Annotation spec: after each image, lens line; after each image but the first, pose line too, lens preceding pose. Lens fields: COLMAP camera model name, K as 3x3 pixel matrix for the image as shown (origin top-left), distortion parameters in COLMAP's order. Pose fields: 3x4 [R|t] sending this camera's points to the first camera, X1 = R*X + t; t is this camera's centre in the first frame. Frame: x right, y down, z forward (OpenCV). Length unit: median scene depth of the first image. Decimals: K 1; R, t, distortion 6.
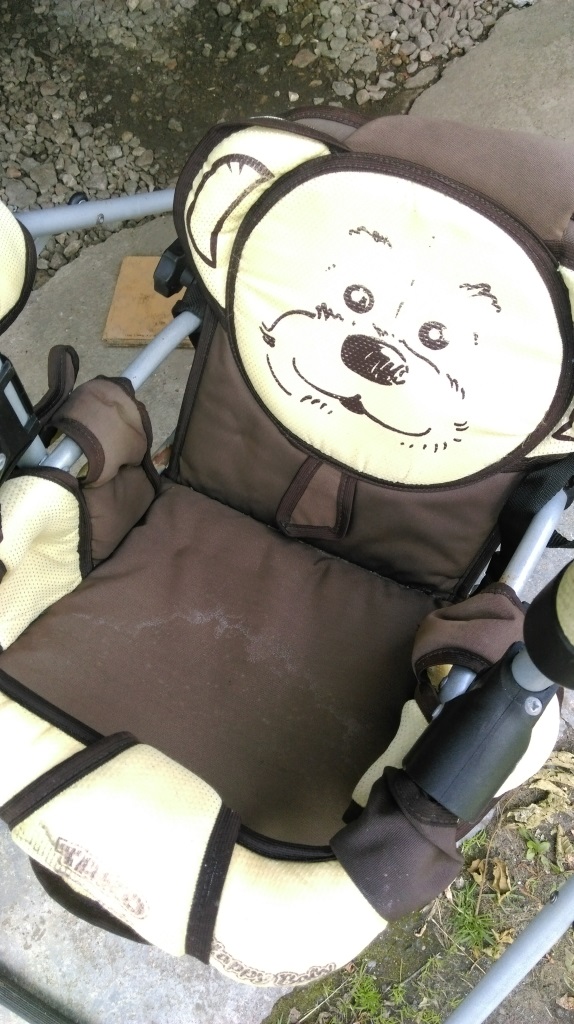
lens RADIAL K [[833.0, 0, 285.9], [0, 833.0, 506.6], [0, 0, 1]] dist [0.066171, -0.026371]
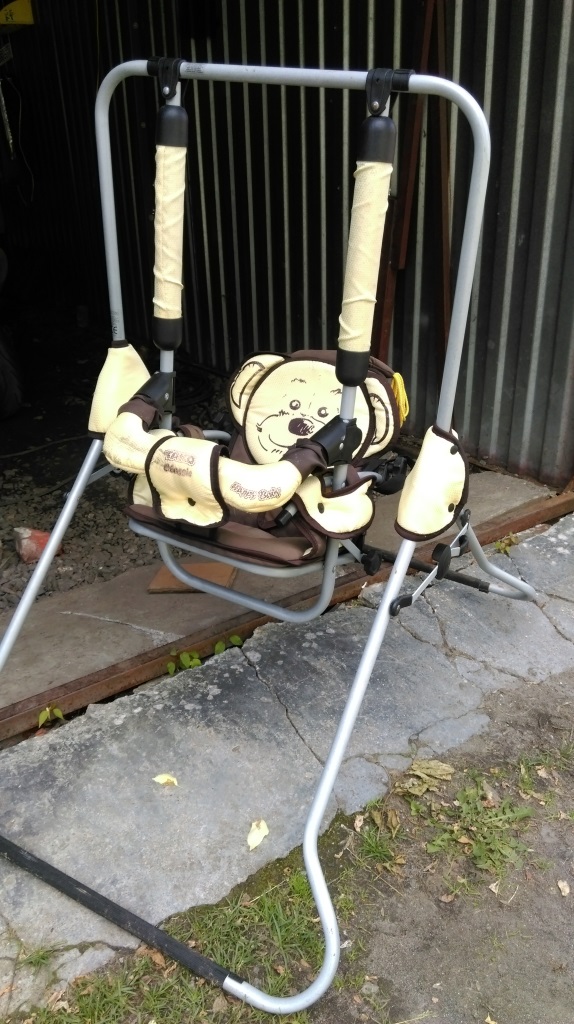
lens RADIAL K [[833.0, 0, 285.7], [0, 833.0, 506.5], [0, 0, 1]] dist [0.066171, -0.026371]
pose [[0.998345, 0.053957, 0.019873, 0.021305], [-0.025176, 0.720902, -0.692579, 1.735013], [-0.051696, 0.690933, 0.721068, -0.650998]]
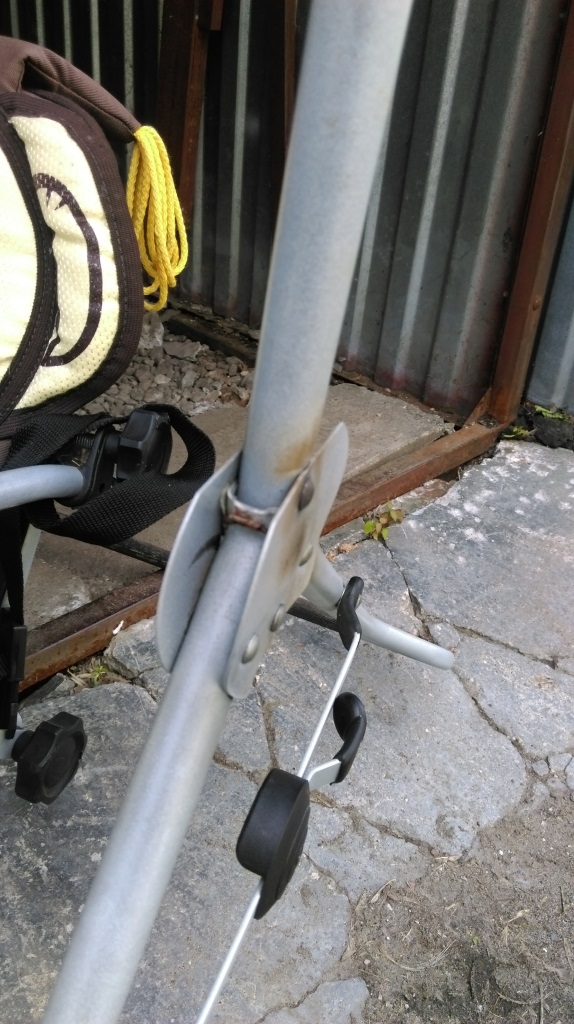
lens RADIAL K [[833.0, 0, 280.2], [0, 833.0, 519.0], [0, 0, 1]] dist [0.066171, -0.026371]
pose [[0.973847, 0.046373, 0.222422, 0.350097], [0.089529, 0.821422, -0.563250, 0.441995], [-0.208822, 0.568433, 0.795787, 0.431806]]
